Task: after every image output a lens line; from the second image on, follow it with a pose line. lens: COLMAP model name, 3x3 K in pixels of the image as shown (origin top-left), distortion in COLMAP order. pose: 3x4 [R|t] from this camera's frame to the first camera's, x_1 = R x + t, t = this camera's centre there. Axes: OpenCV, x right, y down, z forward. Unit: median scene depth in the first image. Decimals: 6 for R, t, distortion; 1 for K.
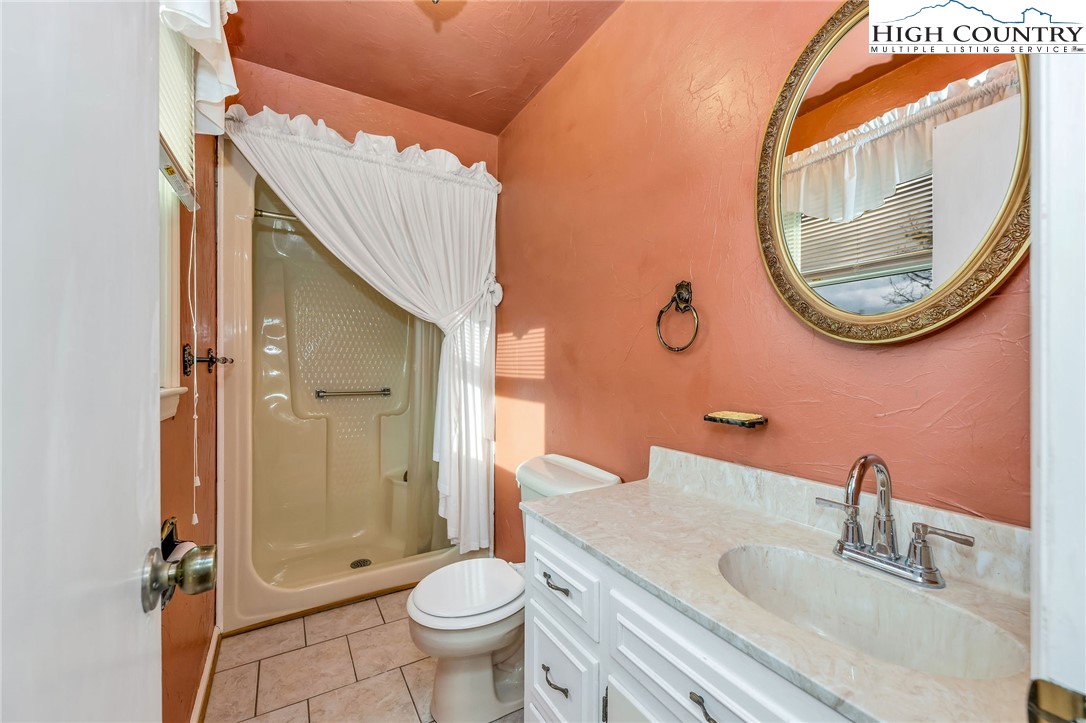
lens RADIAL K [[432.4, 0, 543.0], [0, 432.4, 366.6], [0, 0, 1]] dist [-0.000083, 0.000021]
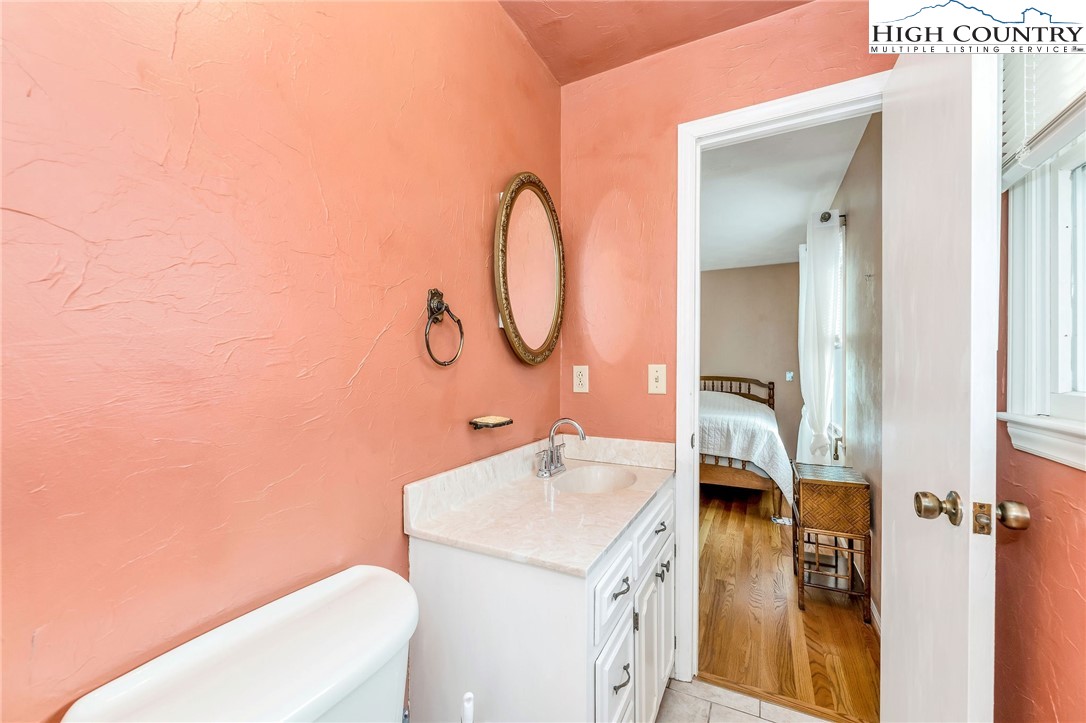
lens RADIAL K [[432.4, 0, 543.0], [0, 432.4, 366.6], [0, 0, 1]] dist [-0.000083, 0.000021]
pose [[-0.542826, -0.000912, 0.839845, -0.635621], [0.001663, 0.999996, 0.002160, -0.037706], [-0.839843, 0.002569, -0.542823, 1.460959]]
